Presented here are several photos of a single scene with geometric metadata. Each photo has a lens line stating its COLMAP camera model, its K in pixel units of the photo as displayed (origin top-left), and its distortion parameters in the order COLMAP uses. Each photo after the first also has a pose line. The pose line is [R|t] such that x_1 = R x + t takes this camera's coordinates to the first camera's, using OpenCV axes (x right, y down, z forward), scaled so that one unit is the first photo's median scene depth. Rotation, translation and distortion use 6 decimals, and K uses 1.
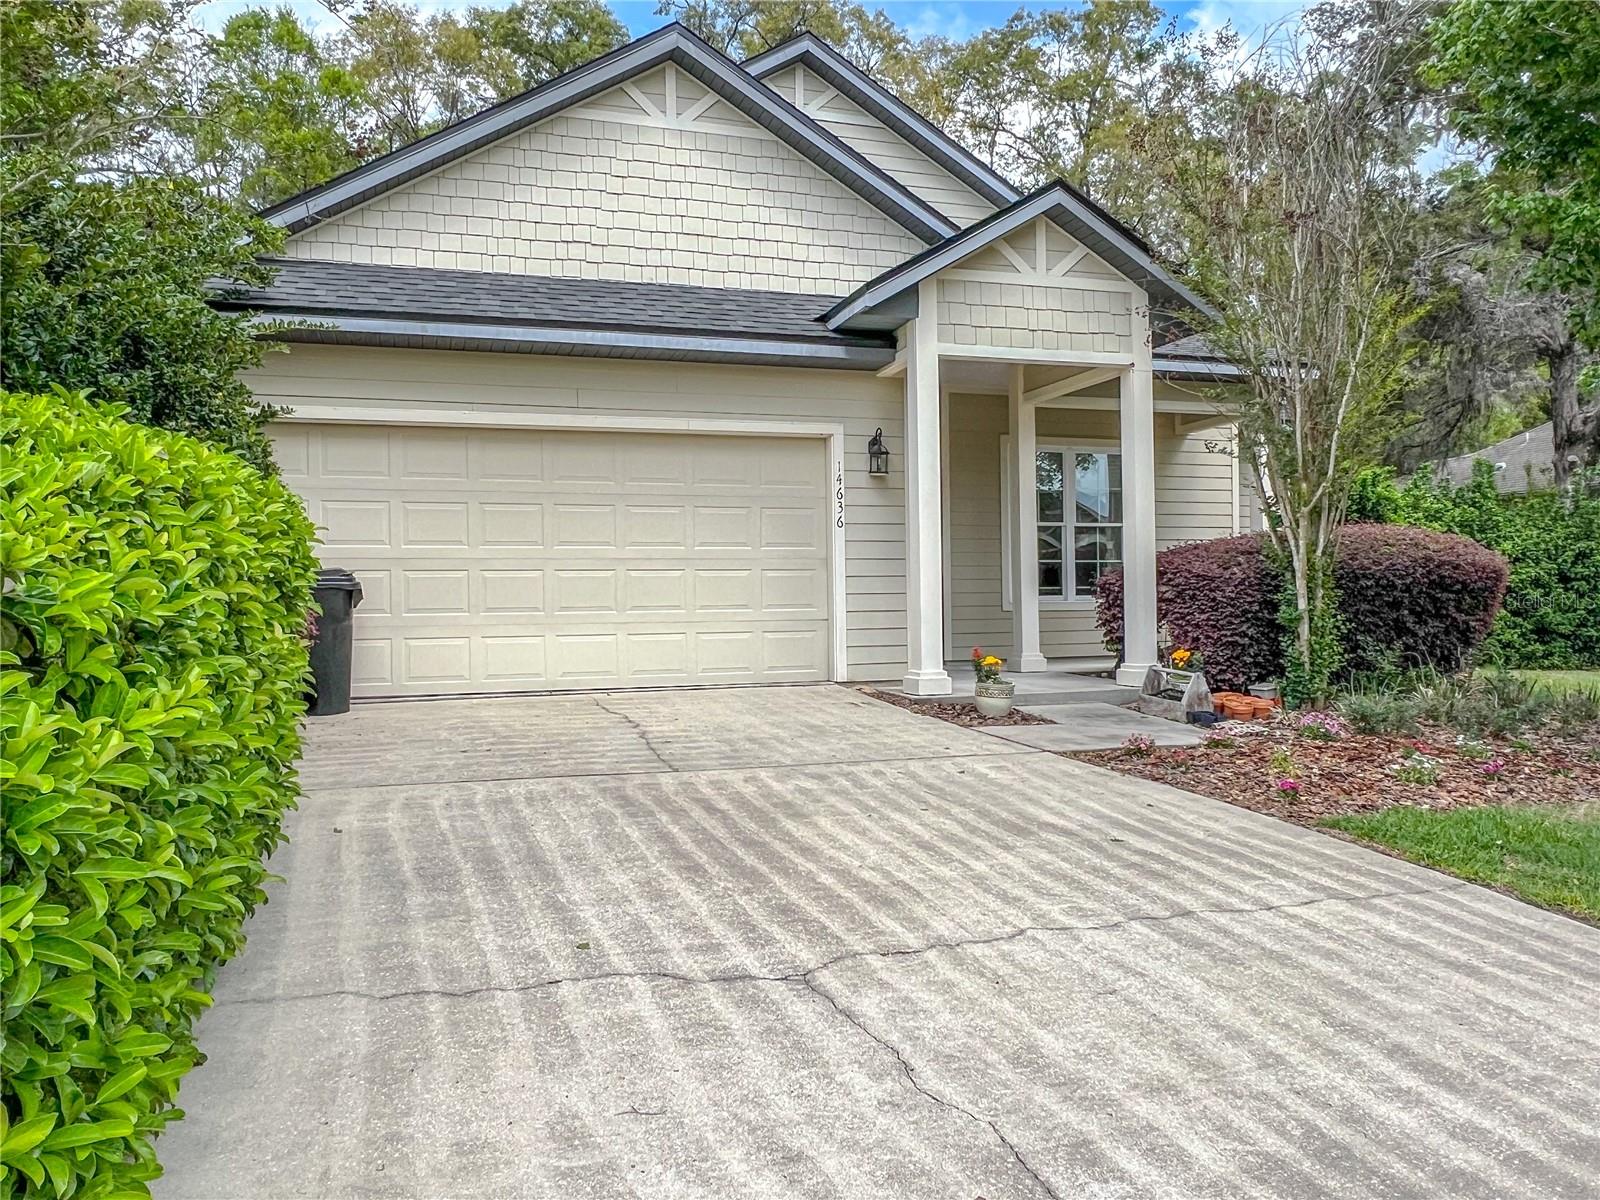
lens RADIAL K [[1120.9, 0, 800.0], [0, 1120.9, 601.0], [0, 0, 1]] dist [-0.005593, -0.005591]
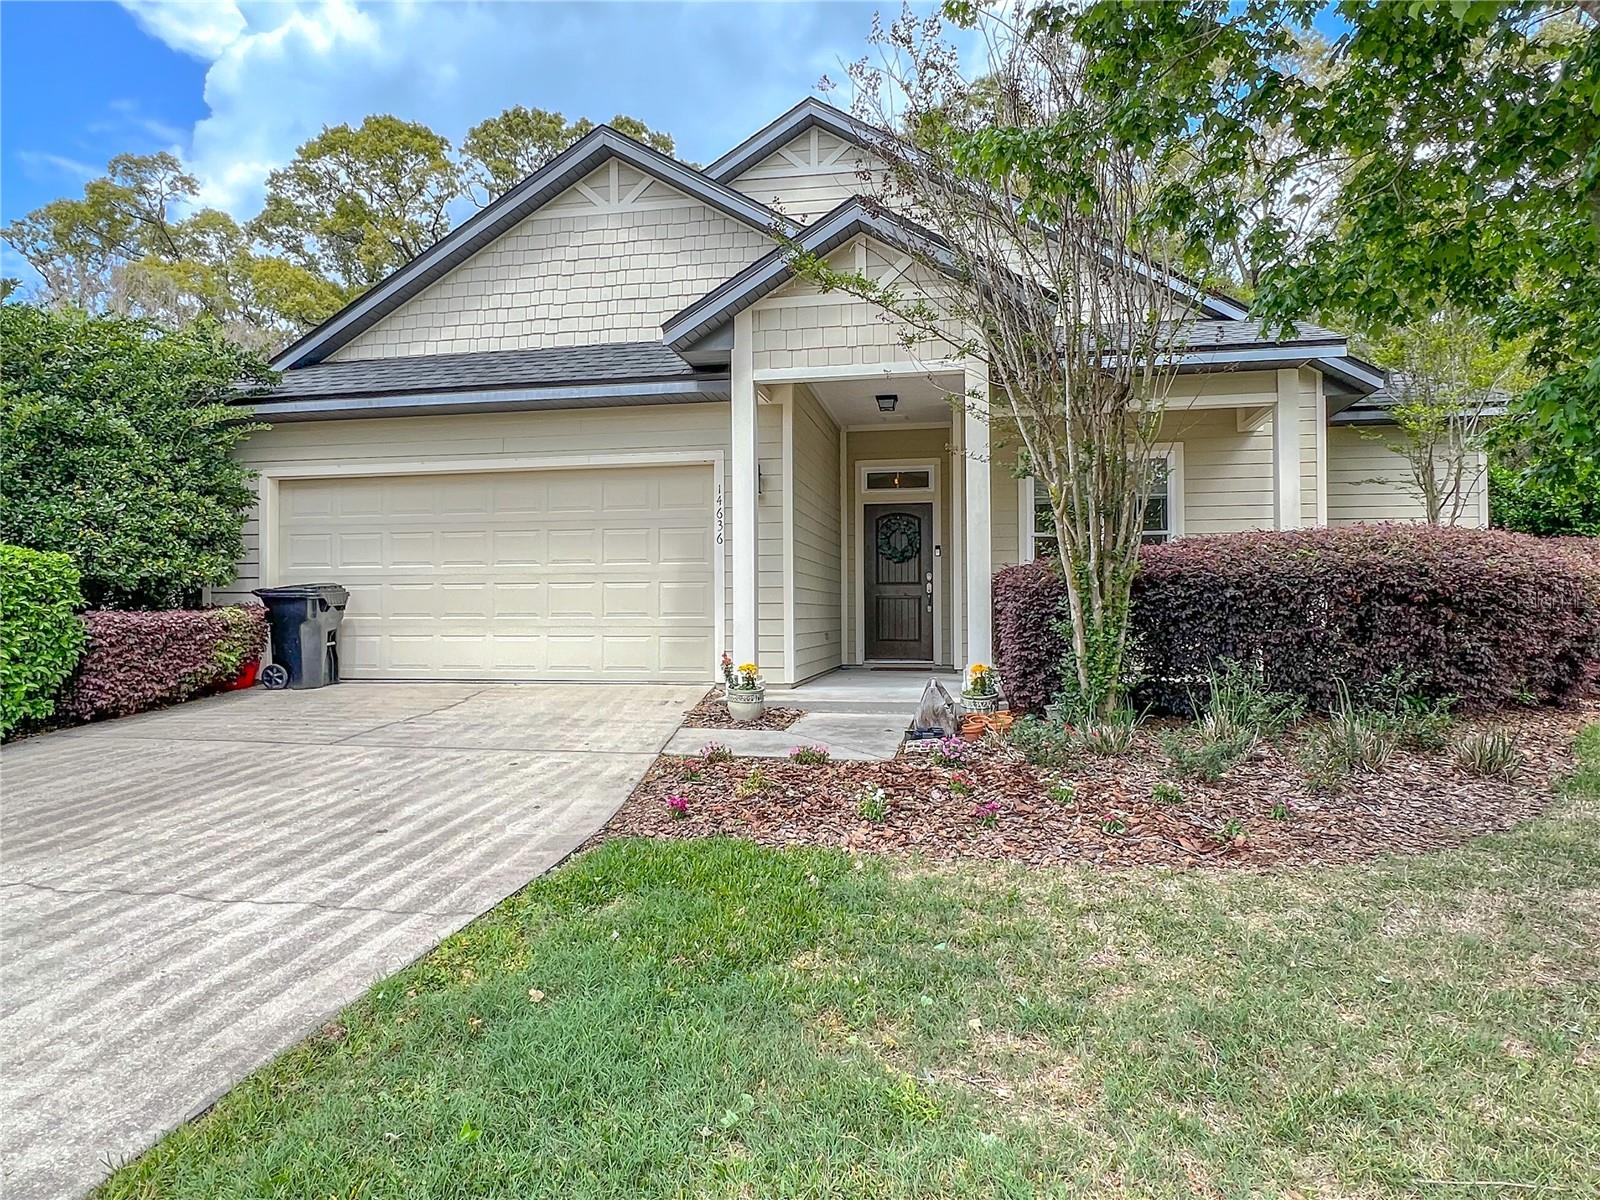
lens RADIAL K [[976.3, 0, 800.2], [0, 976.3, 597.5], [0, 0, 1]] dist [-0.004948, 0.003729]
pose [[0.884923, 0.000869, -0.465737, 0.589297], [-0.006300, 0.999929, -0.010105, -0.003239], [0.465695, 0.011876, 0.884866, 0.191530]]
